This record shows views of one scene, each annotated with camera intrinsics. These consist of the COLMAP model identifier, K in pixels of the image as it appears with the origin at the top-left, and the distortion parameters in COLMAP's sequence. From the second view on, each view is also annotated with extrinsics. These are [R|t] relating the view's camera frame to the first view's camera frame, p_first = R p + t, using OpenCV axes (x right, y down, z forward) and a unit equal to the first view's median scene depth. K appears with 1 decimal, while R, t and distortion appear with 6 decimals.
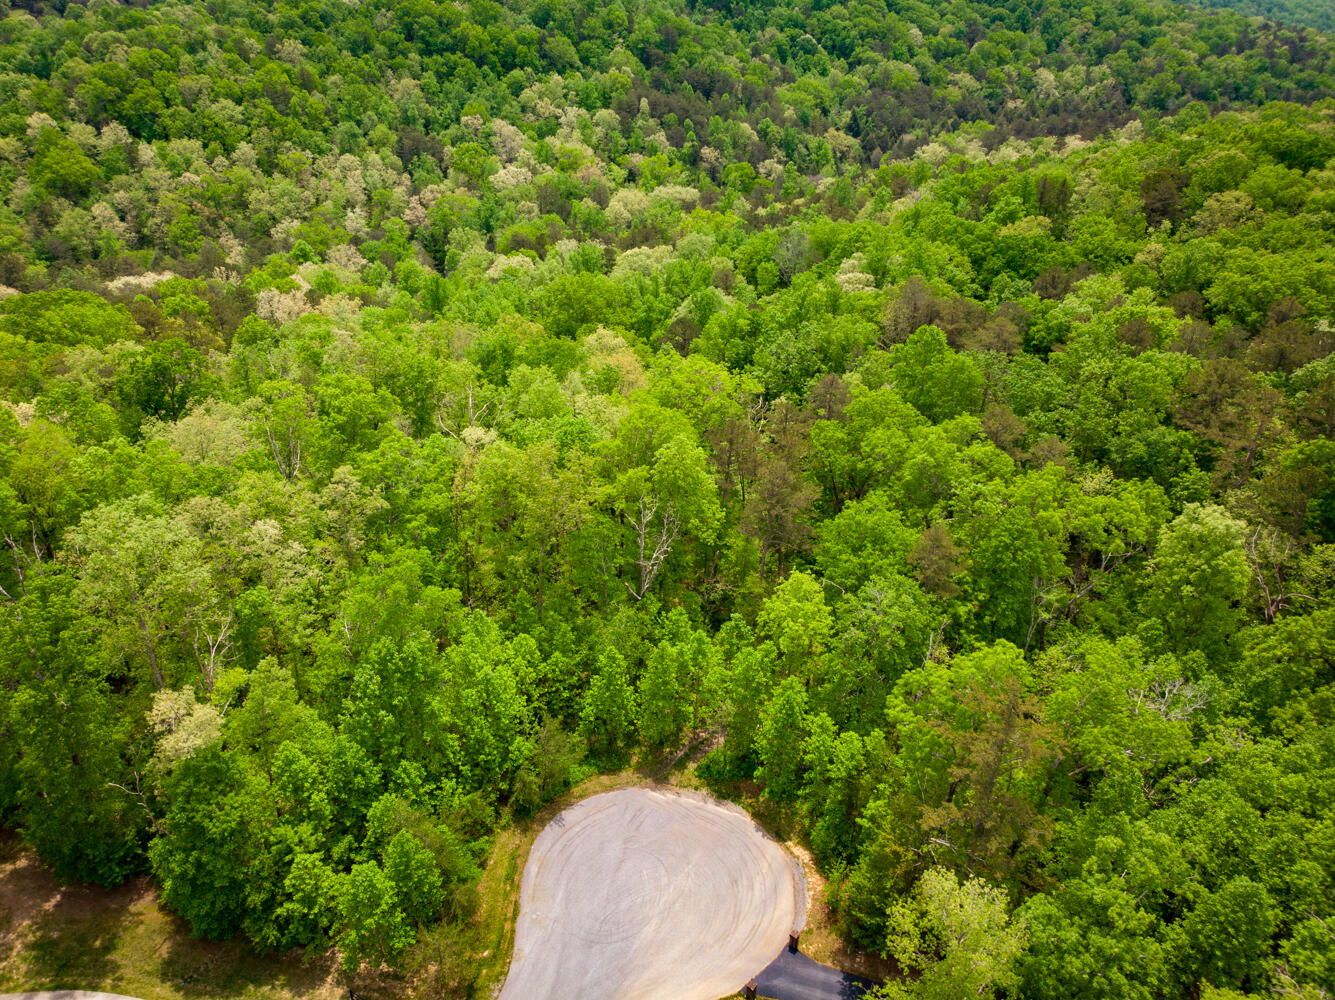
lens RADIAL K [[991.1, 0, 664.1], [0, 991.1, 487.2], [0, 0, 1]] dist [-0.021341, 0.038398]
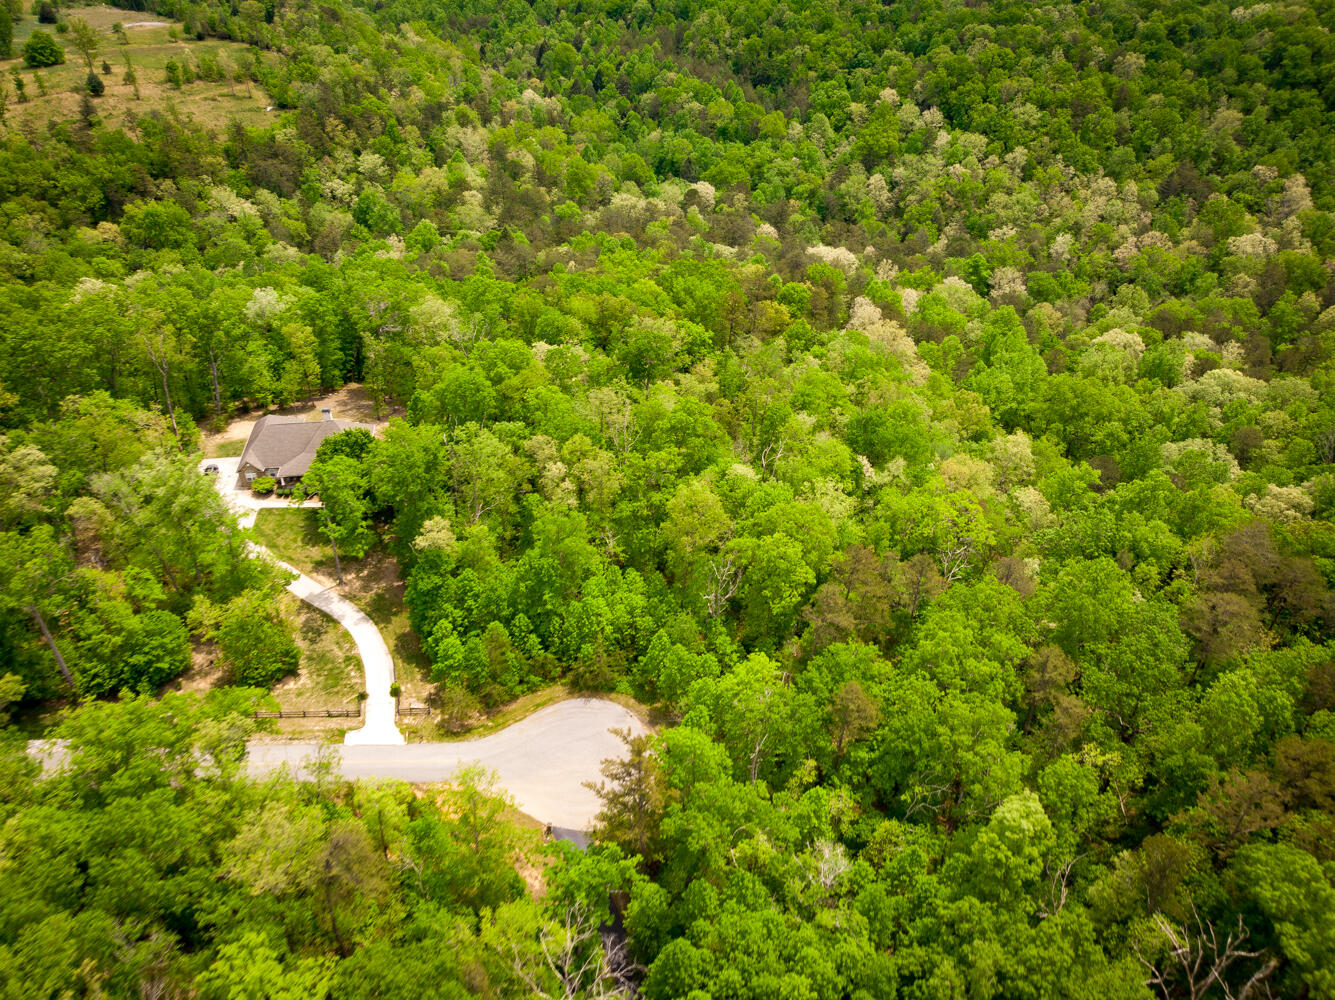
lens RADIAL K [[991.1, 0, 664.1], [0, 991.1, 487.2], [0, 0, 1]] dist [-0.021341, 0.038398]
pose [[0.626382, 0.441029, -0.642759, 0.202618], [-0.399989, 0.889579, 0.220586, -0.091560], [0.669069, 0.118925, 0.733623, -0.038271]]
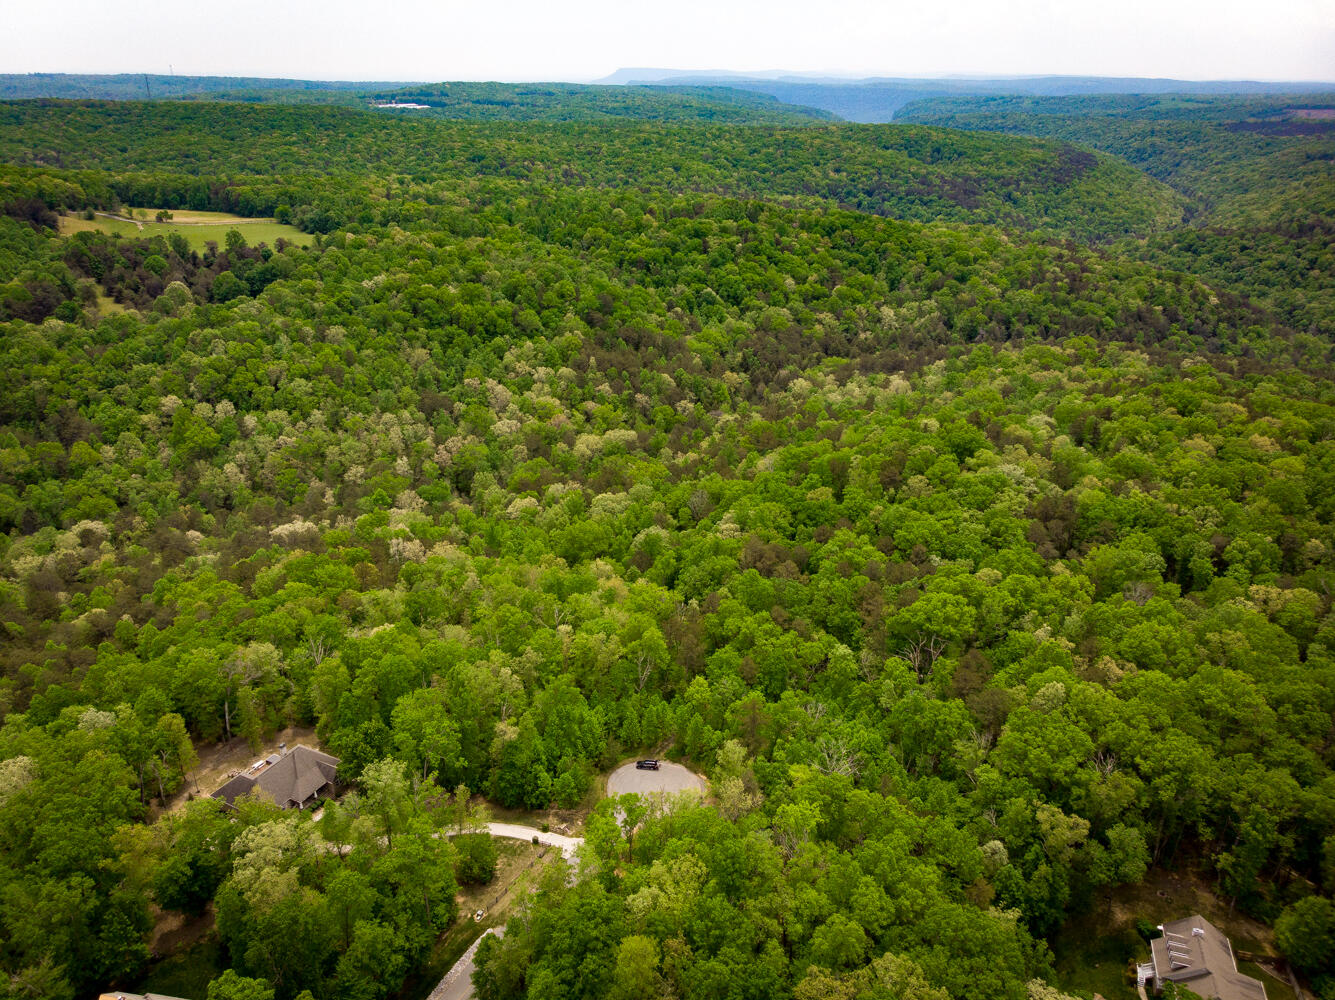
lens RADIAL K [[993.7, 0, 661.8], [0, 993.7, 485.6], [0, 0, 1]] dist [0.062795, -0.192386]
pose [[0.996787, -0.038683, 0.070132, -0.033164], [0.048400, 0.988593, -0.142625, -0.011645], [-0.063815, 0.145561, 0.987289, -0.430887]]
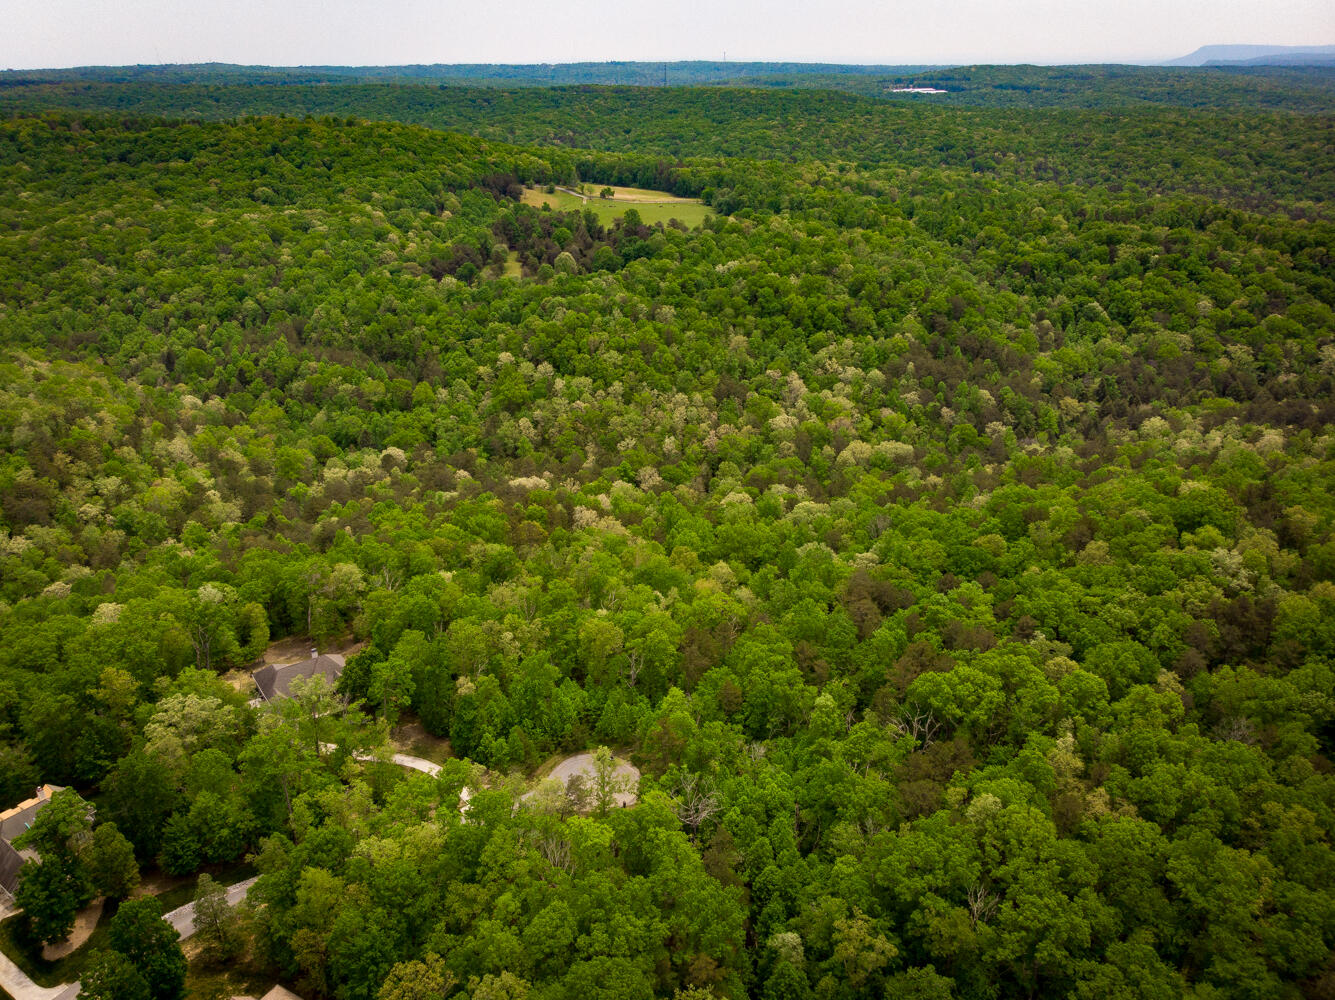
lens RADIAL K [[1024.3, 0, 667.5], [0, 1024.3, 500.0], [0, 0, 1]] dist [0.004422, -0.001115]
pose [[0.916714, 0.137595, -0.375105, 0.259115], [-0.185454, 0.978104, -0.094444, -0.034906], [0.353896, 0.156143, 0.922159, -0.394040]]
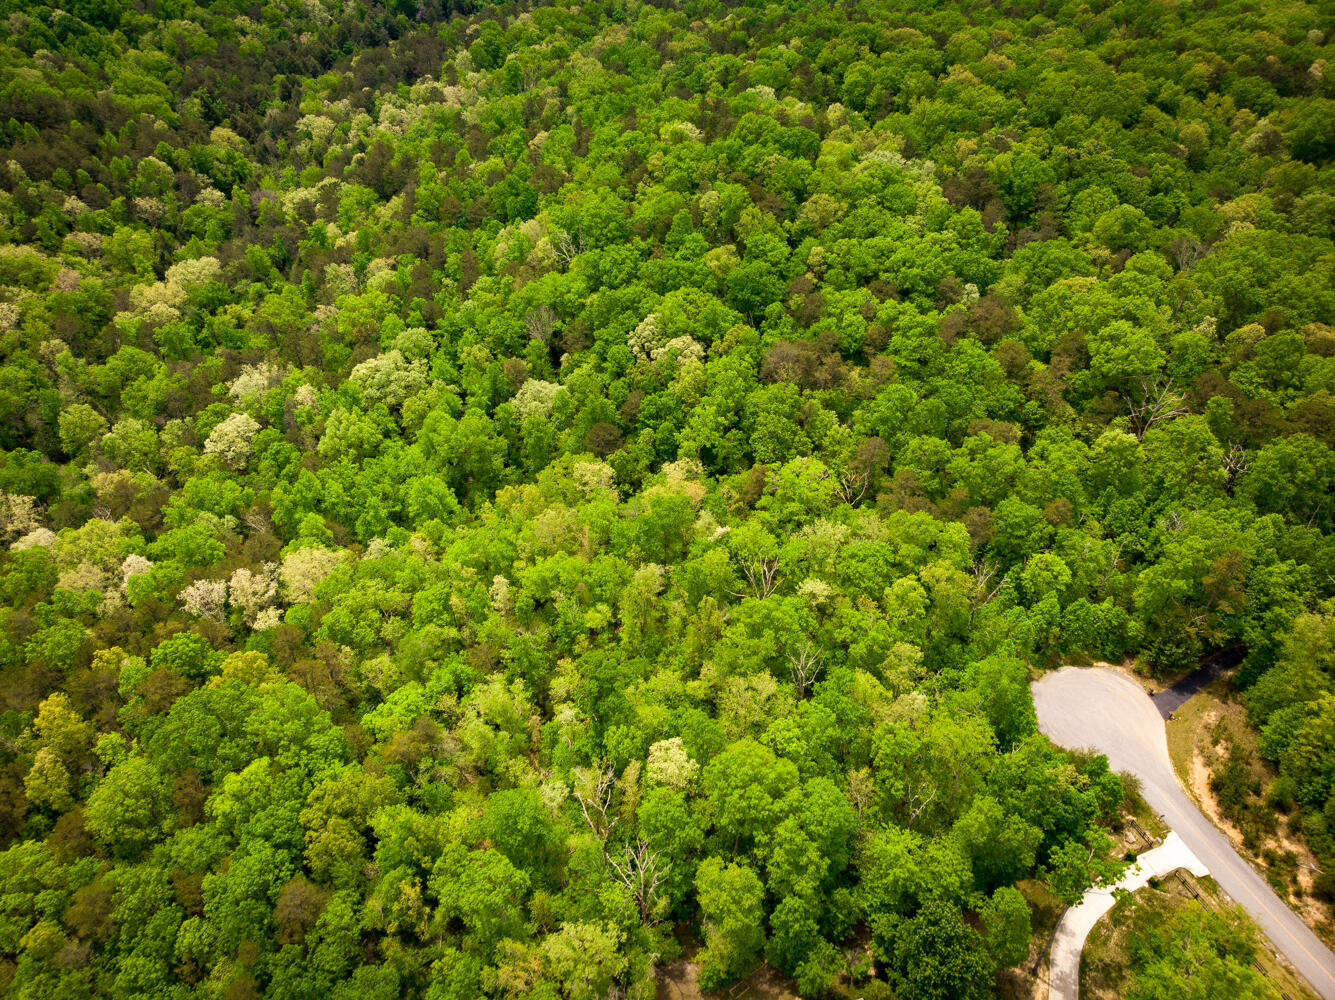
lens RADIAL K [[991.1, 0, 664.1], [0, 991.1, 487.2], [0, 0, 1]] dist [-0.021341, 0.038398]
pose [[0.644142, -0.492179, 0.585527, -0.349402], [0.387791, 0.869948, 0.304645, -0.224779], [-0.659318, 0.030827, 0.751232, -0.002796]]
